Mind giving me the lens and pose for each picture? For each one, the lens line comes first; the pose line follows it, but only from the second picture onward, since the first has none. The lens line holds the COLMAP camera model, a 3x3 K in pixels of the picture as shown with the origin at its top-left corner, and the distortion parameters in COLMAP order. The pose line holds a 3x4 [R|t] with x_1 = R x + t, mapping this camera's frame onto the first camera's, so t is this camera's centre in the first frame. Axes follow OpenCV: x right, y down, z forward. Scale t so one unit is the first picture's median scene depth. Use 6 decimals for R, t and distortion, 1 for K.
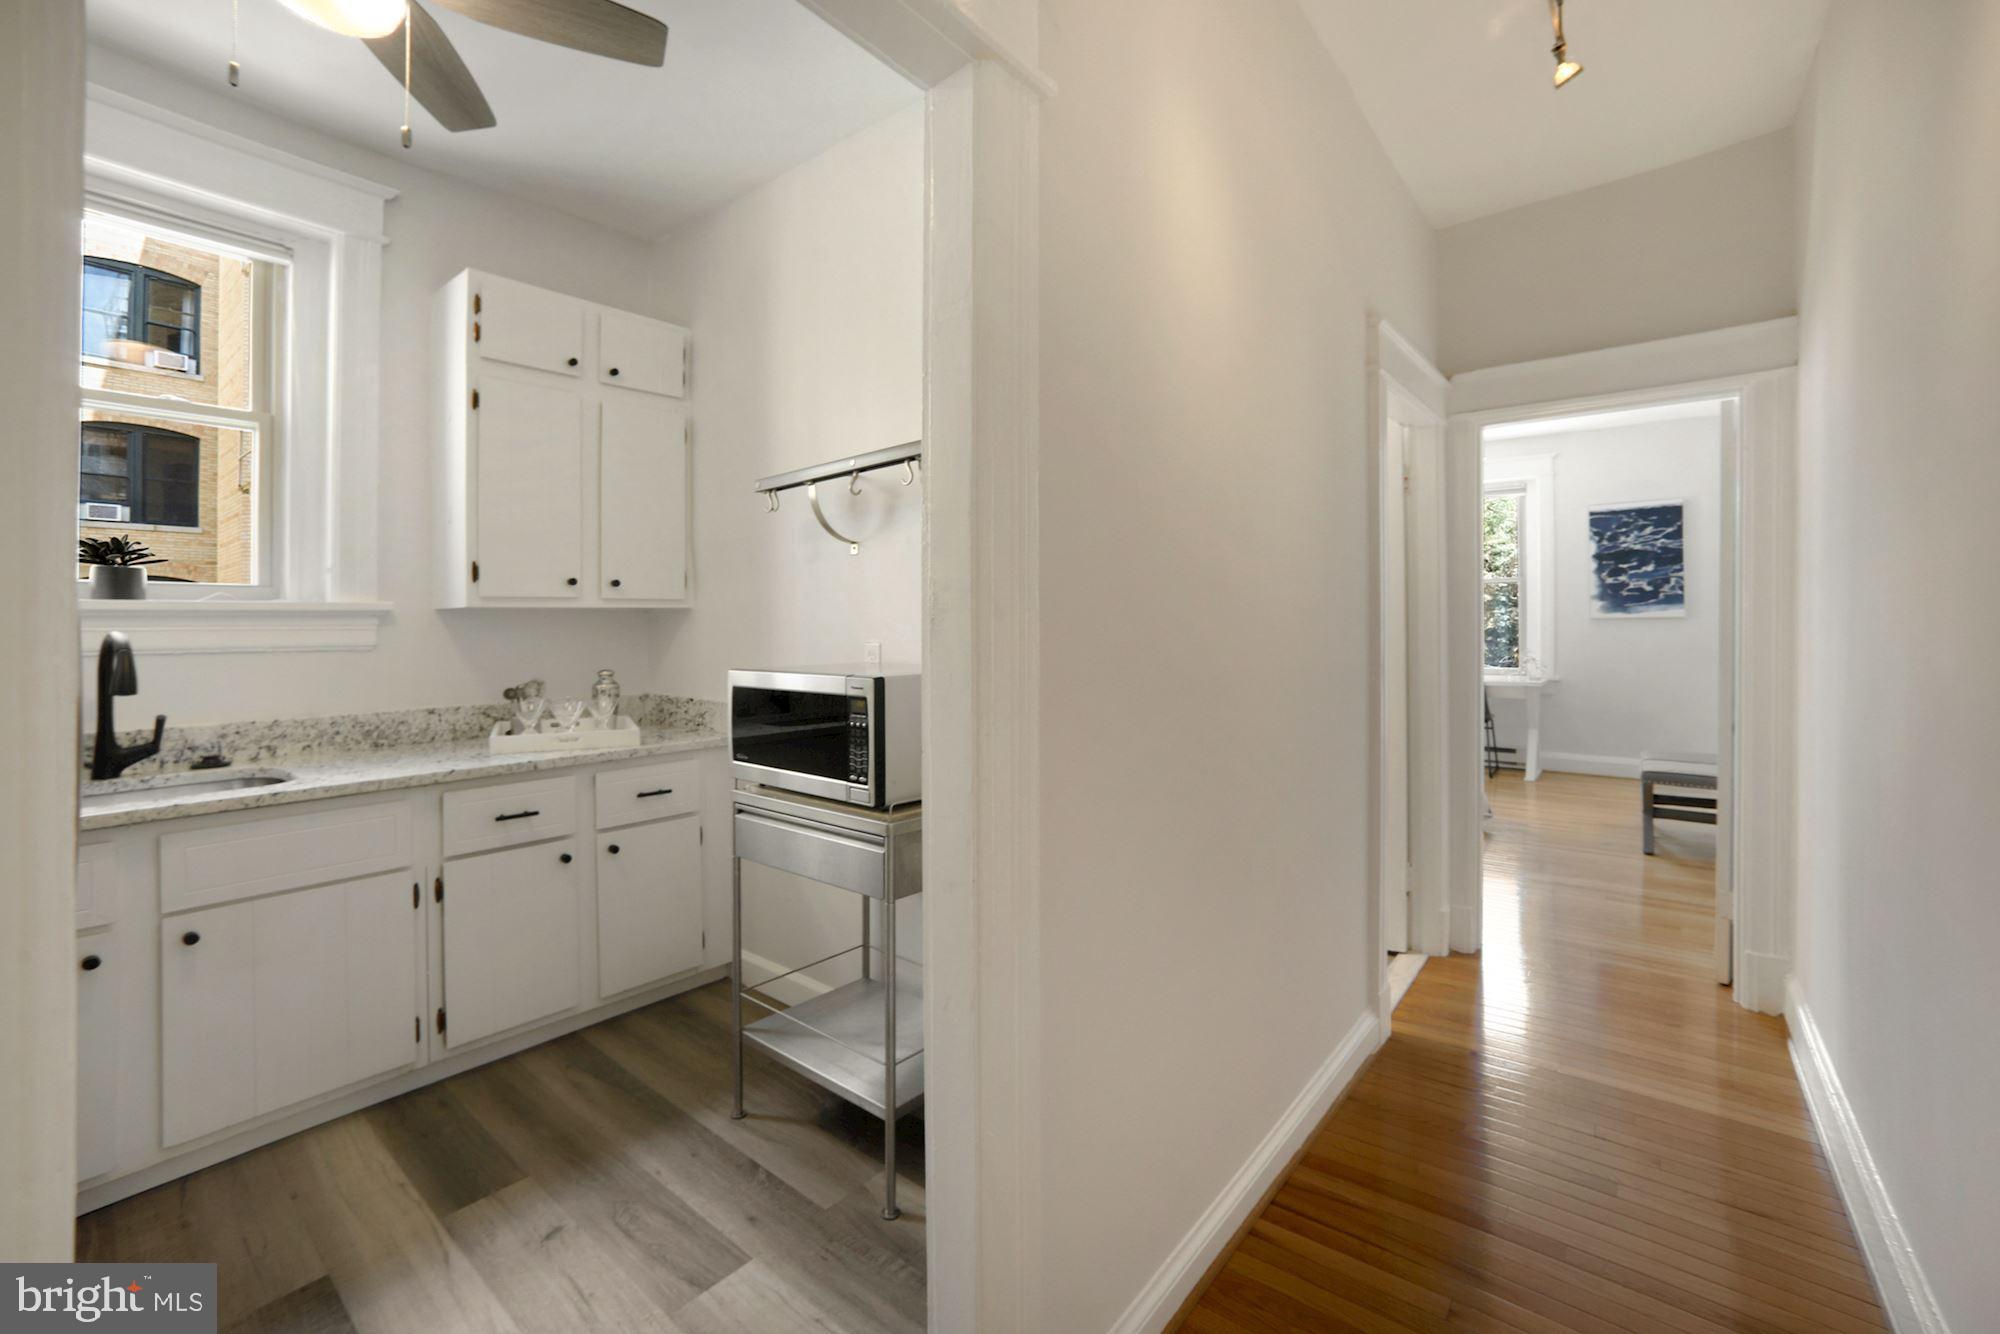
lens RADIAL K [[801.9, 0, 992.0], [0, 801.9, 632.9], [0, 0, 1]] dist [-0.000028, 0.000302]
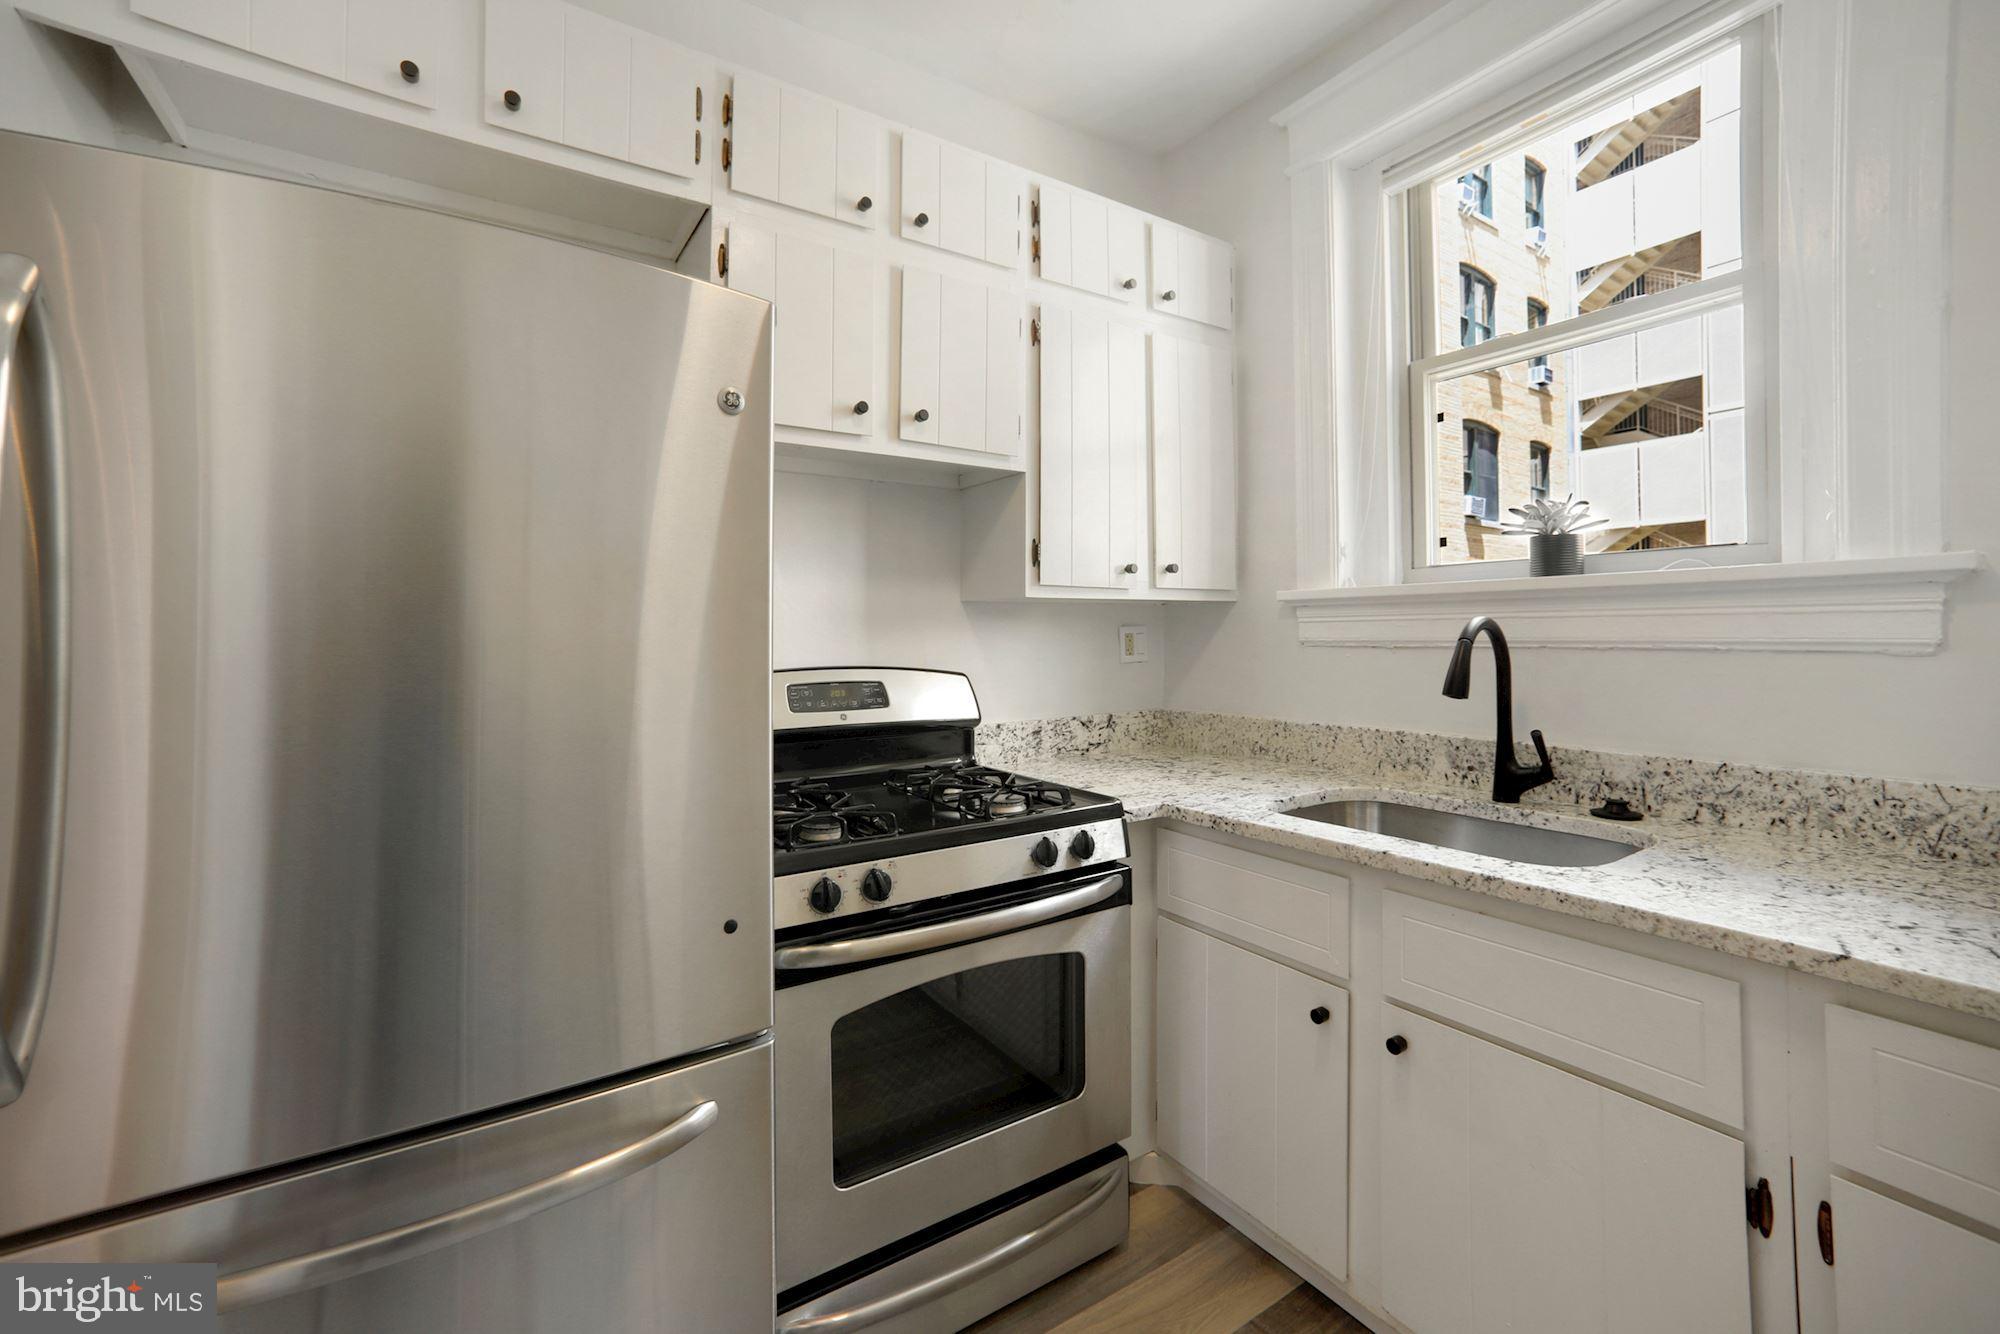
lens RADIAL K [[842.9, 0, 1023.0], [0, 842.9, 615.8], [0, 0, 1]] dist [-0.048644, 0.029147]
pose [[-0.310068, -0.010263, -0.950659, -0.127827], [0.001315, 0.999936, -0.011224, 0.002754], [0.950713, -0.004731, -0.310035, 0.656846]]
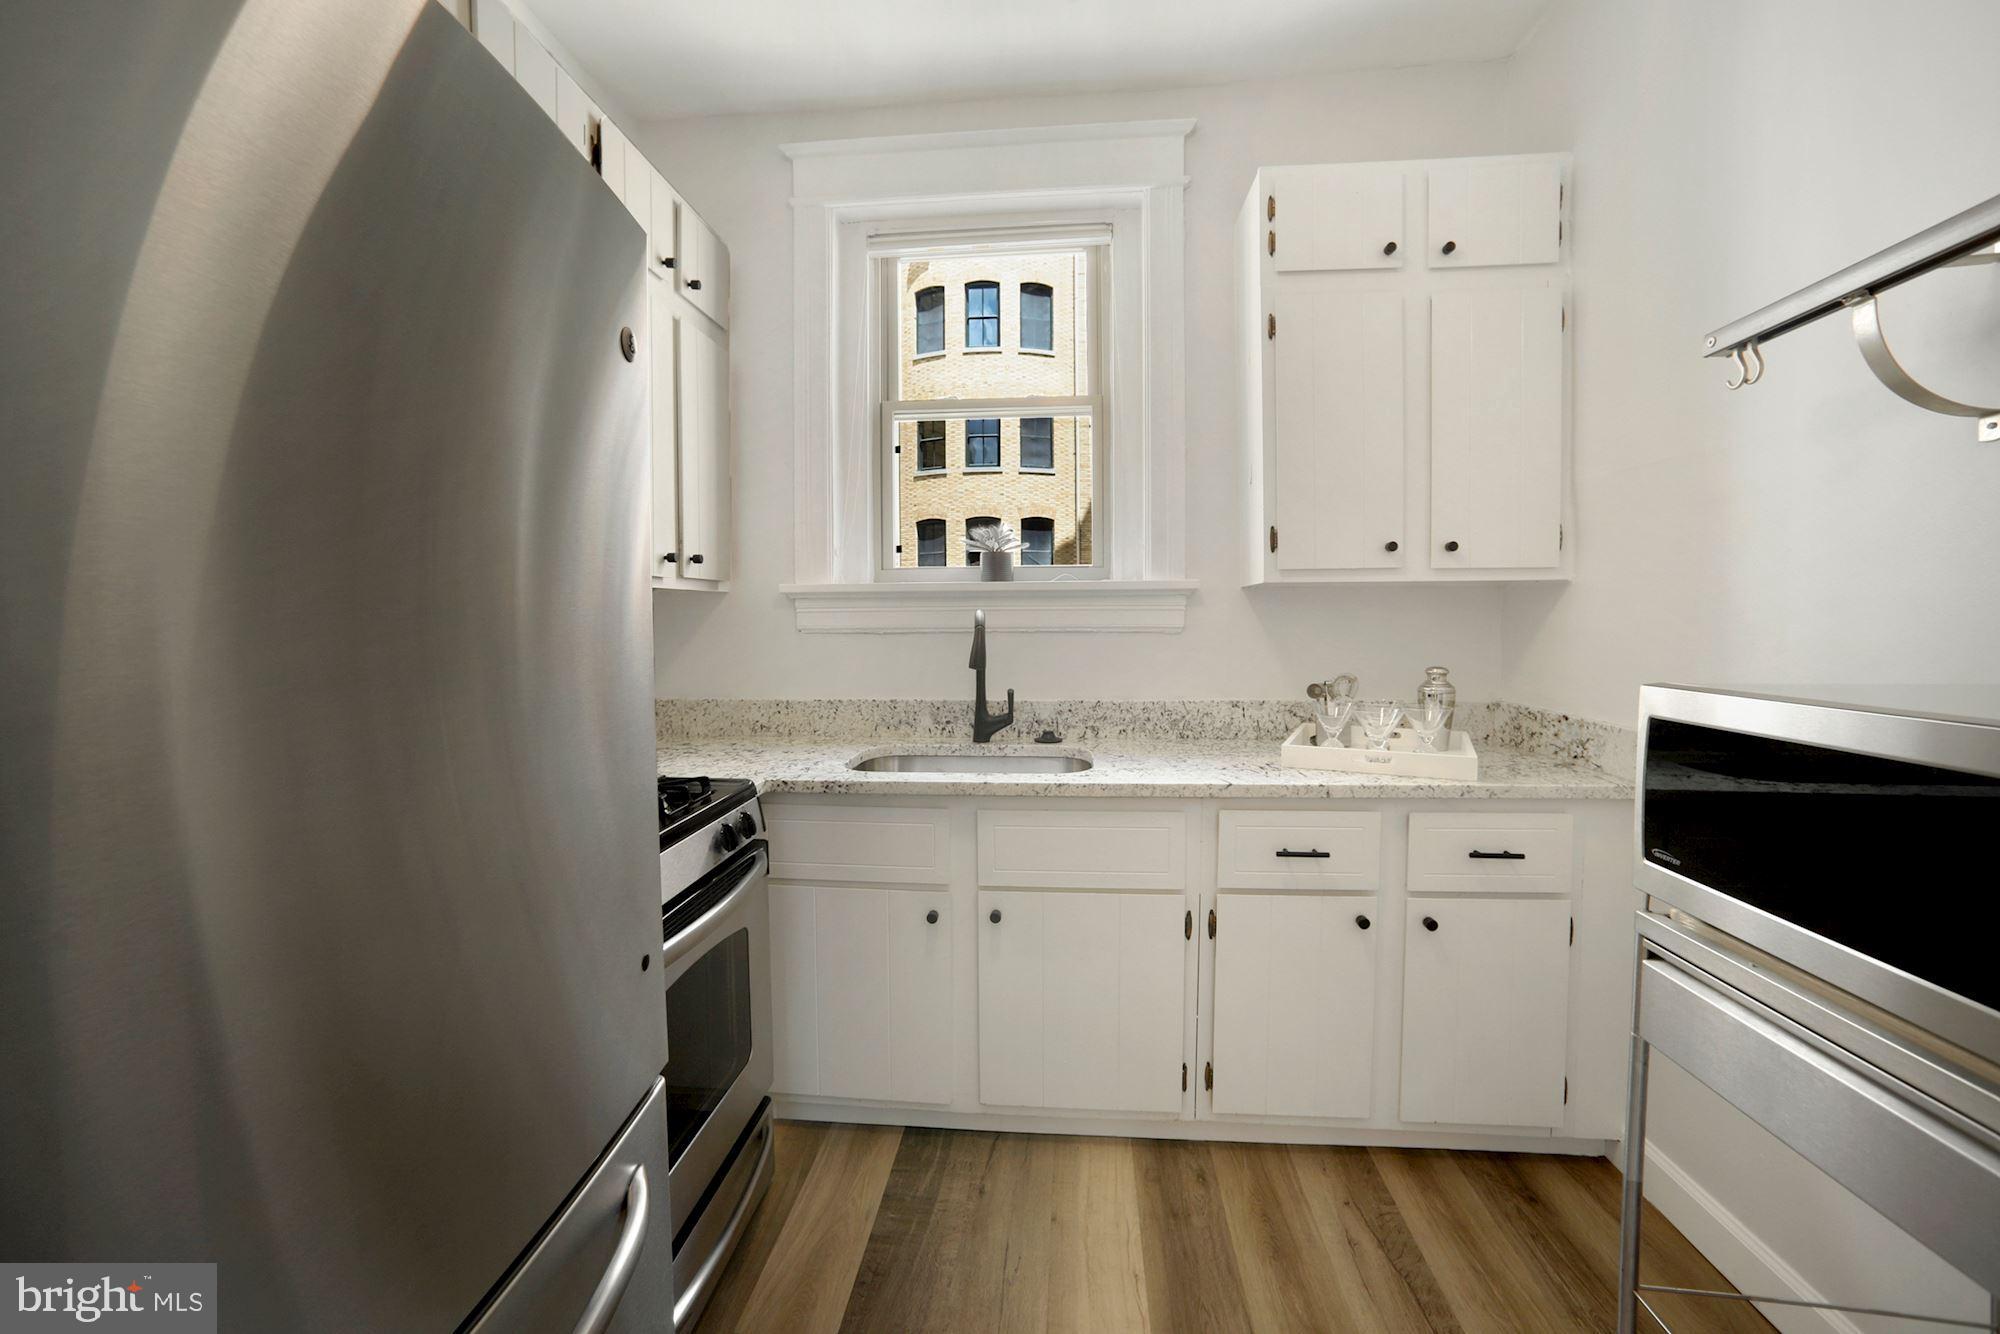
lens RADIAL K [[814.2, 0, 996.6], [0, 814.2, 651.3], [0, 0, 1]] dist [-0.061659, 0.028609]
pose [[0.550168, 0.039236, -0.834132, -0.114221], [-0.005716, 0.999049, 0.043223, 0.003253], [0.835035, -0.019012, 0.549869, 0.321146]]
